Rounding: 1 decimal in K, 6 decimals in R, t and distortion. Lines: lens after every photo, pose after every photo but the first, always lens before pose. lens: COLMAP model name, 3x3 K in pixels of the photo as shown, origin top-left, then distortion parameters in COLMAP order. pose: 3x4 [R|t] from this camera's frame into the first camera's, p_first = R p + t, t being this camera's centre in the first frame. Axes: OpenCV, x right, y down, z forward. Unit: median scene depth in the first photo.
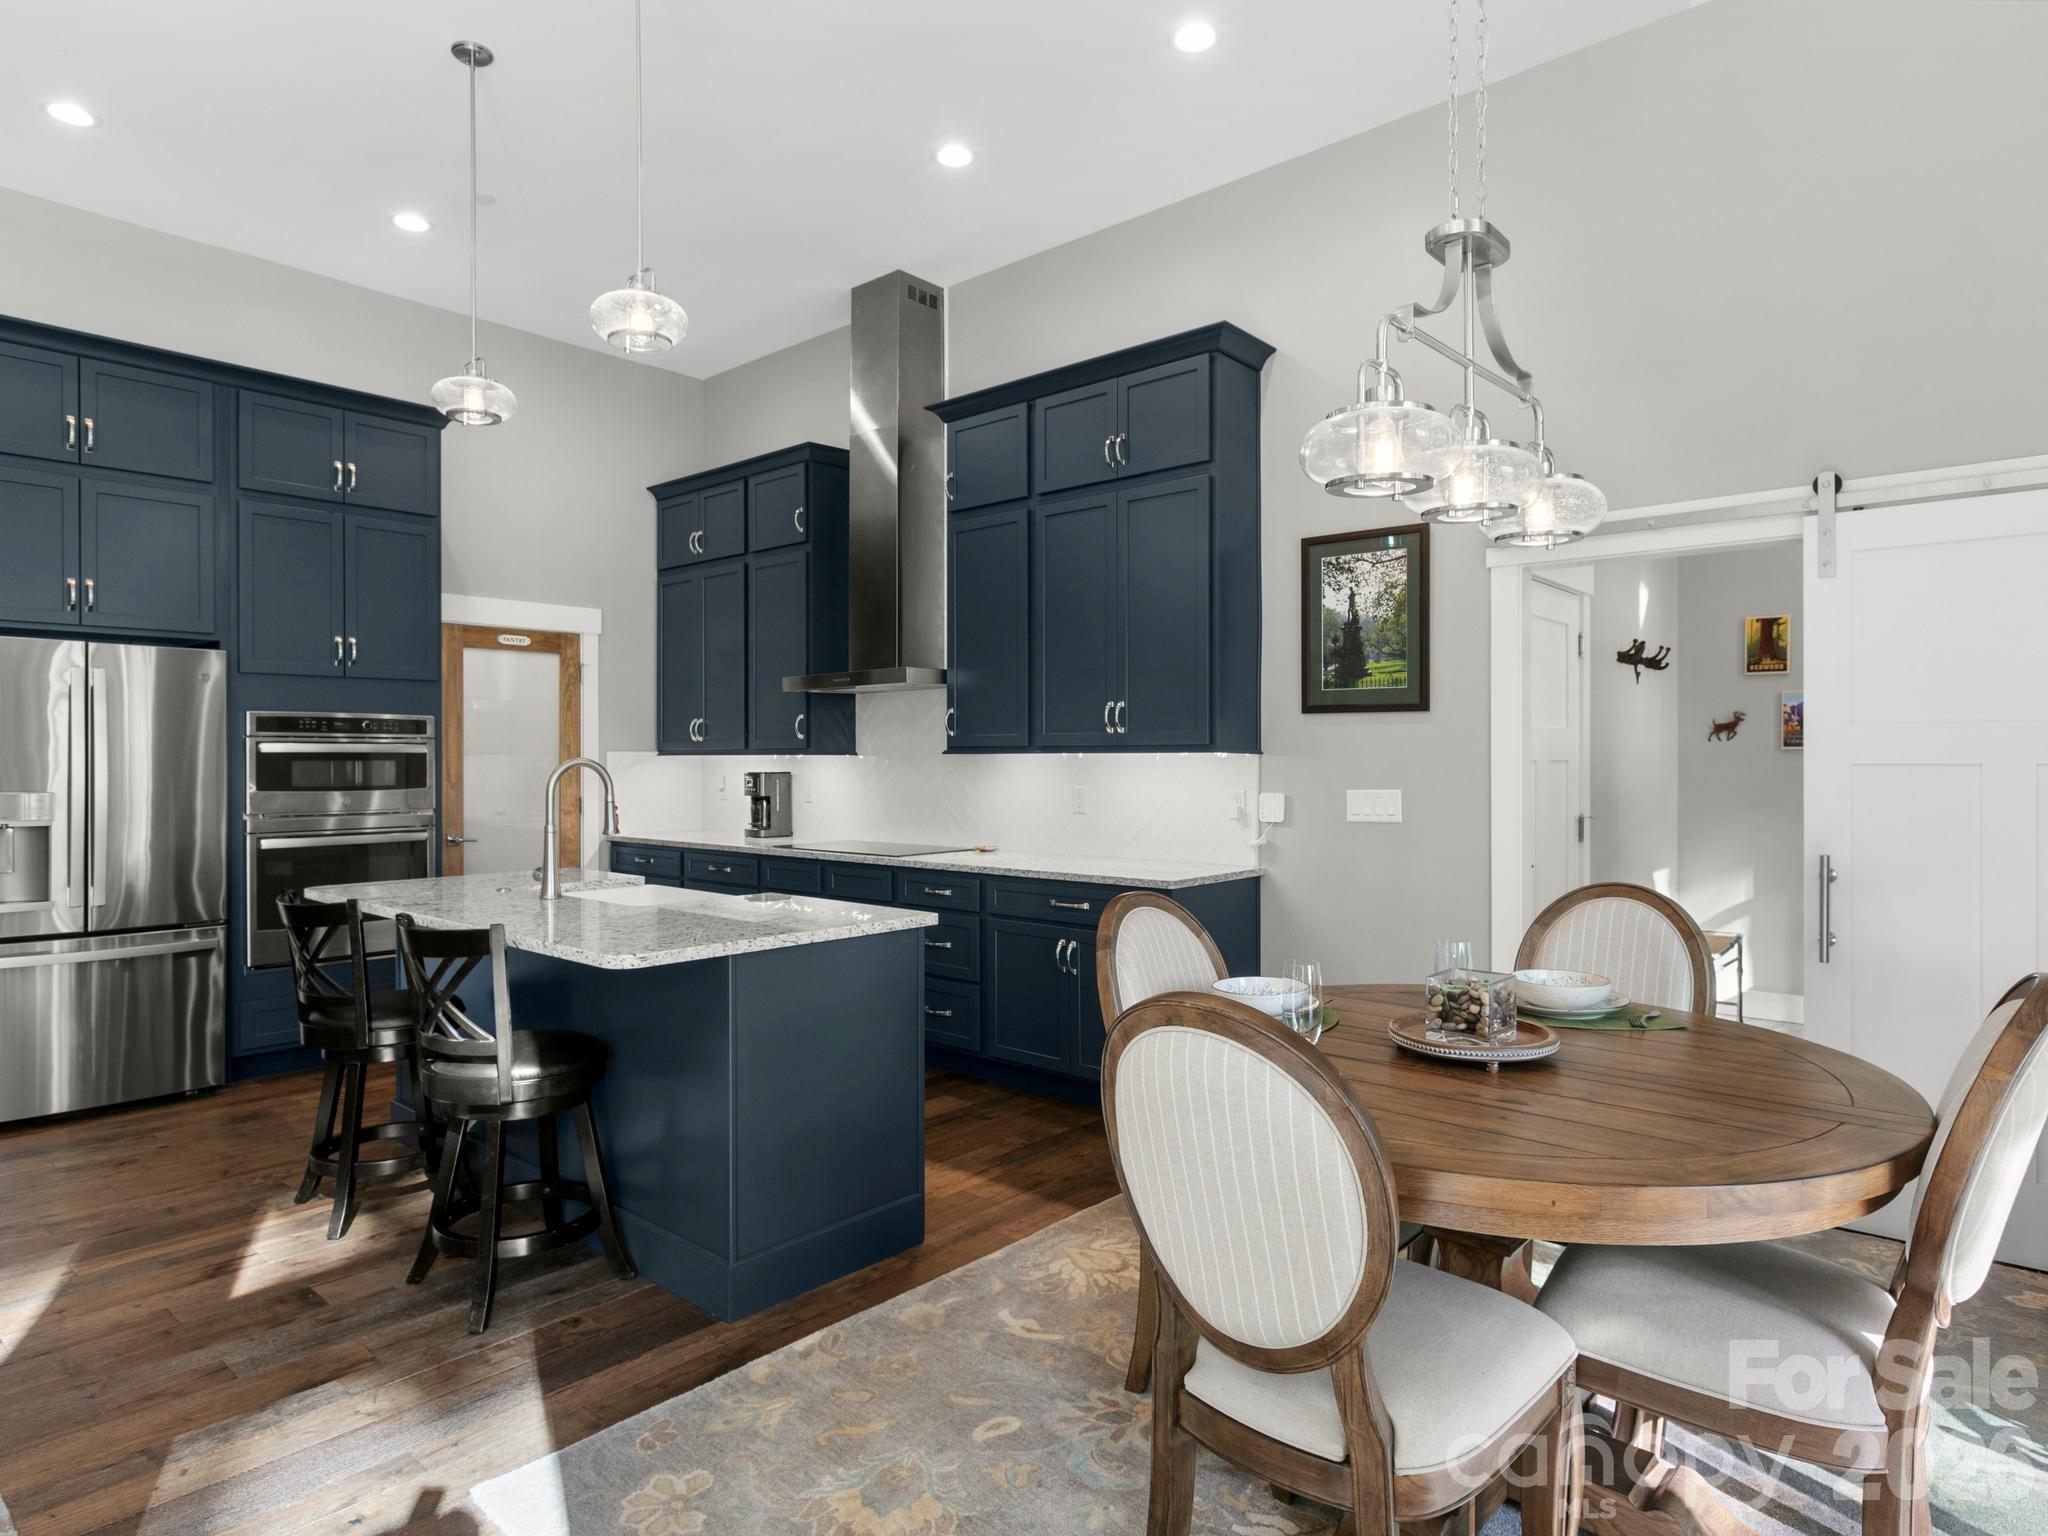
lens RADIAL K [[1195.5, 0, 1024.0], [0, 1195.5, 768.0], [0, 0, 1]] dist [-0.000642, -0.000102]
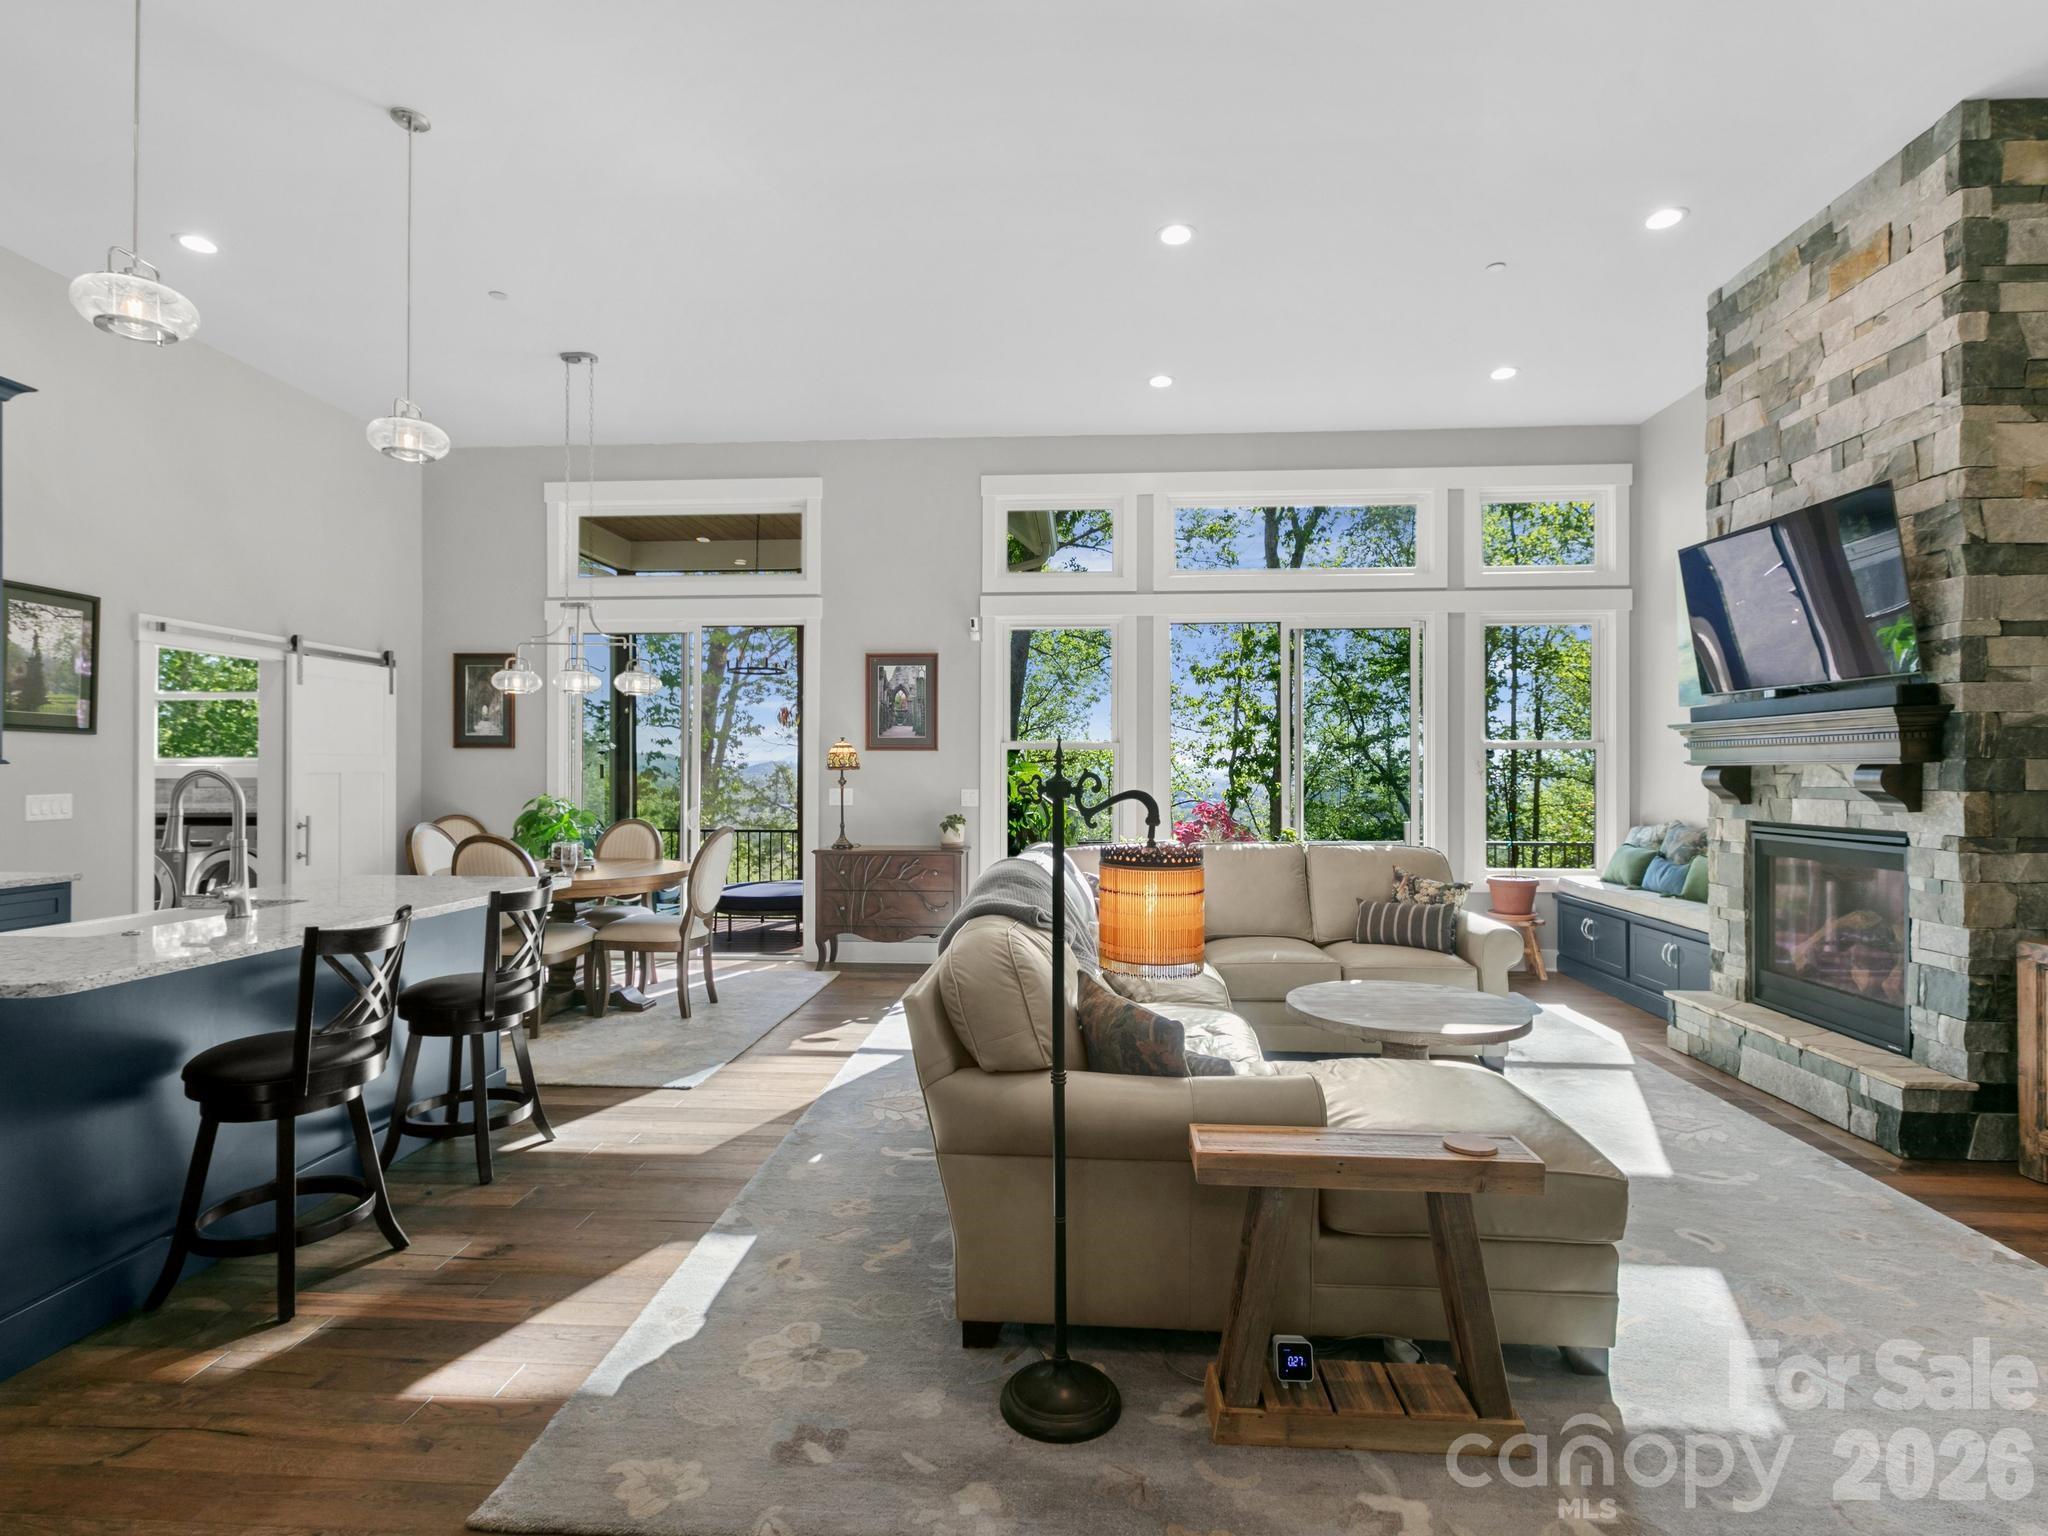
lens RADIAL K [[1070.2, 0, 1024.0], [0, 1070.2, 768.0], [0, 0, 1]] dist [-0.002839, 0.000914]
pose [[-0.622167, -0.001258, 0.782884, -1.225631], [-0.001724, 0.999998, 0.000237, -0.011279], [-0.782883, -0.001202, -0.622168, 0.890976]]
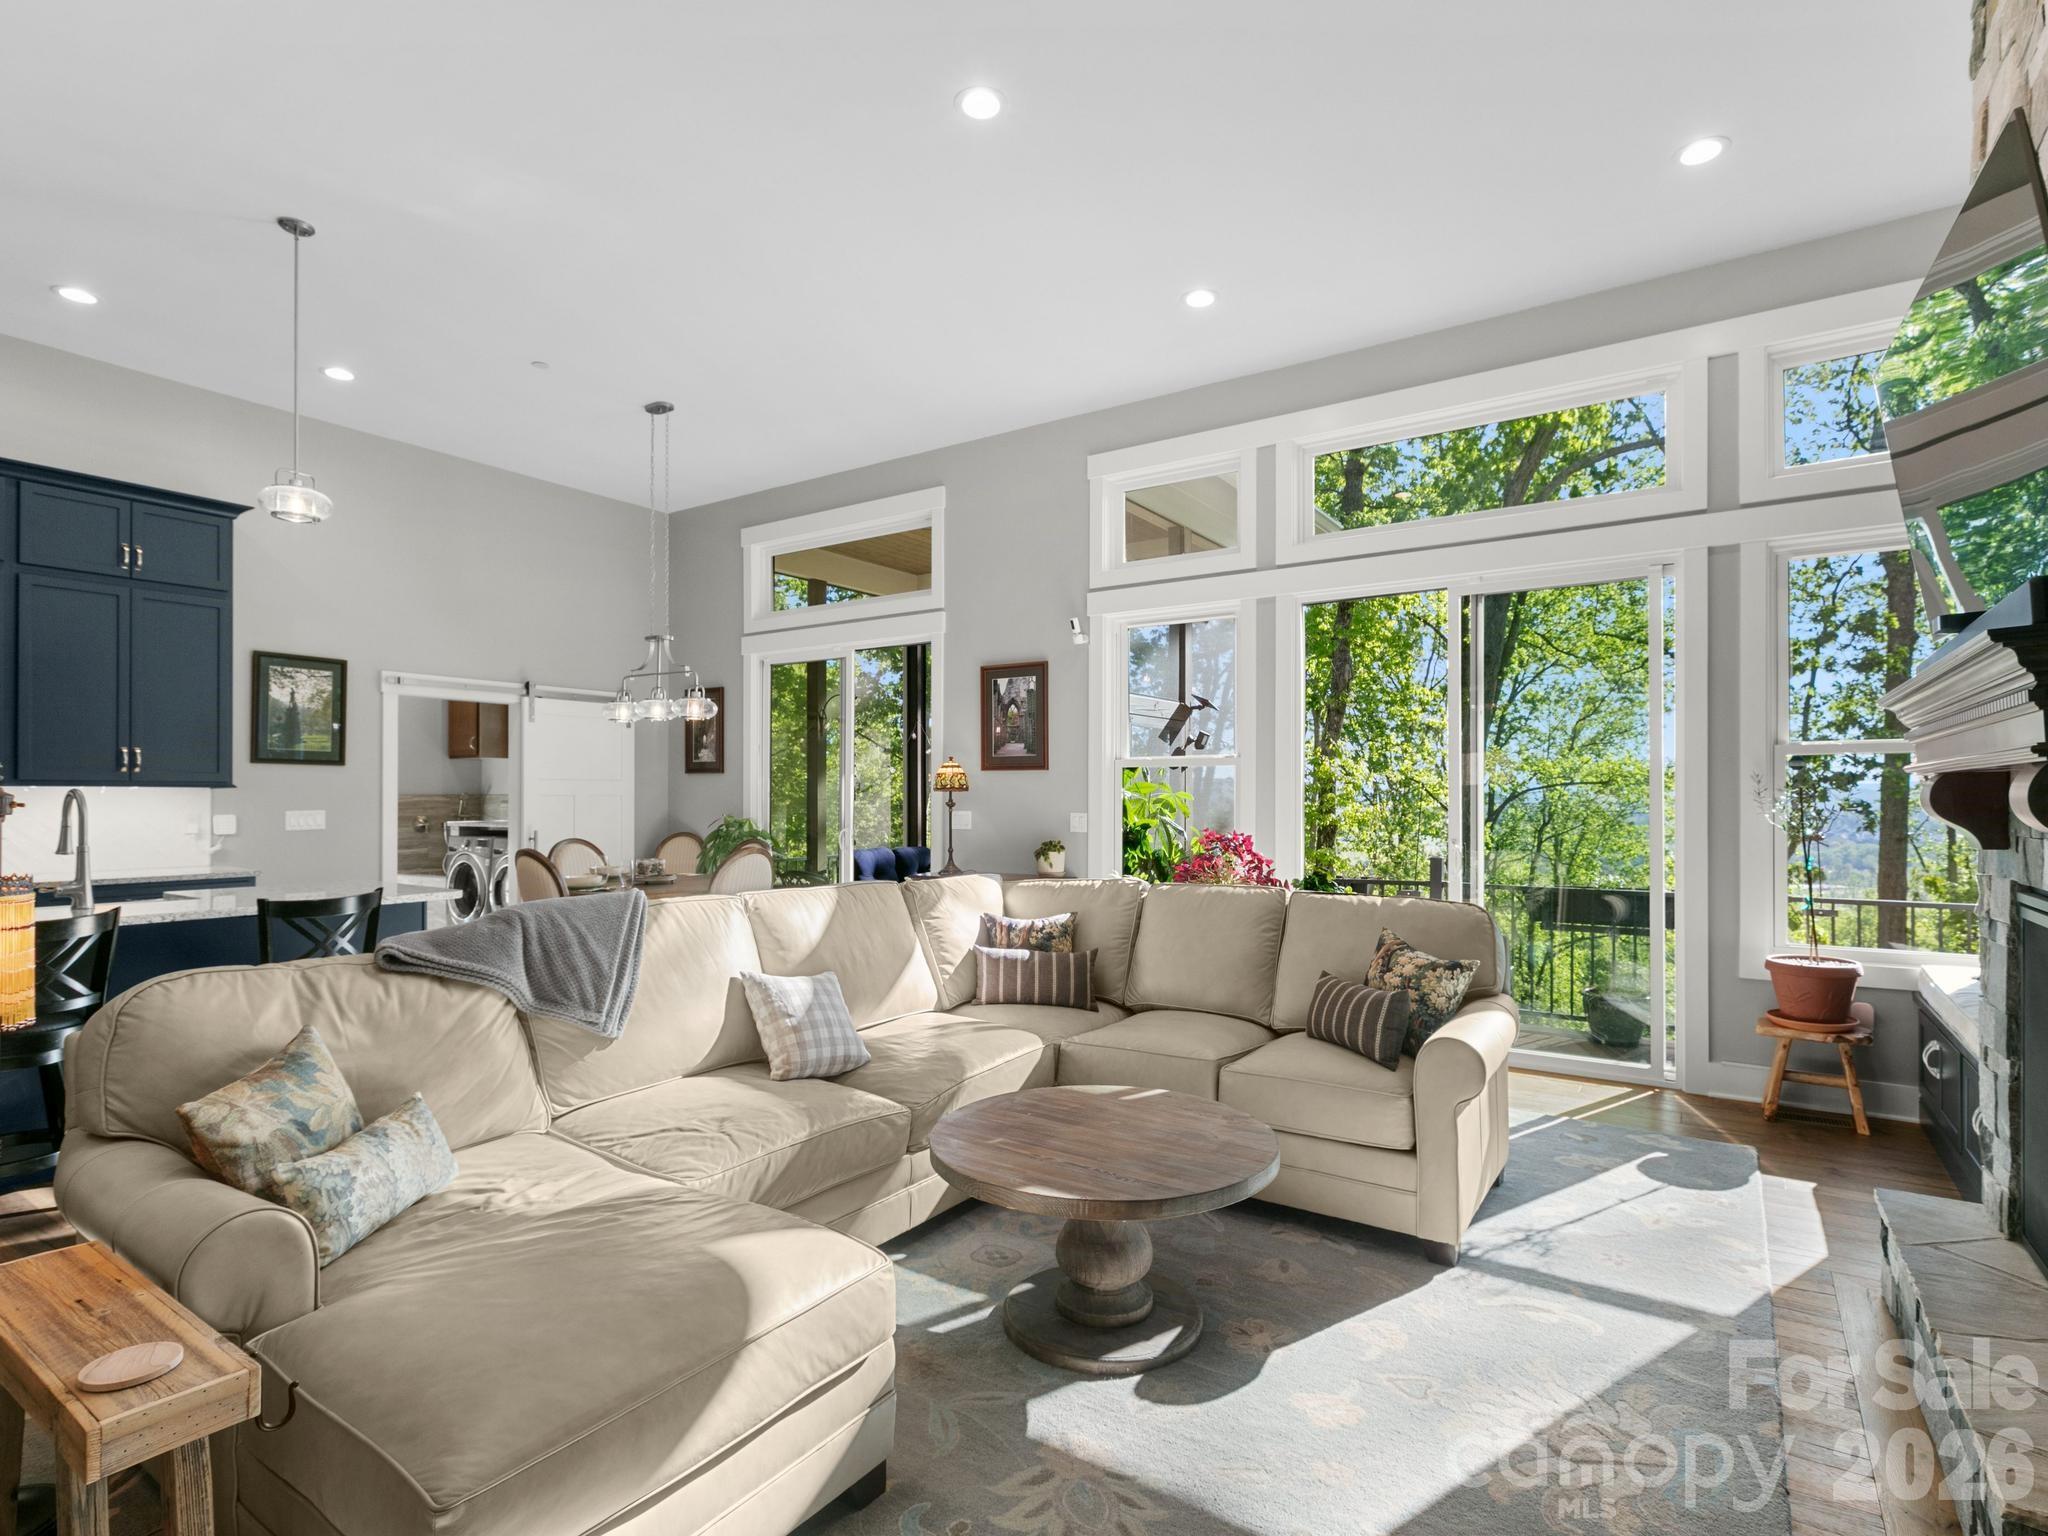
lens RADIAL K [[1070.2, 0, 1024.0], [0, 1070.2, 768.0], [0, 0, 1]] dist [-0.002839, 0.000914]
pose [[-0.128555, 0.024553, 0.991398, -1.314319], [0.001534, 0.999697, -0.024559, -0.003247], [-0.991701, -0.001636, -0.128554, 0.192138]]
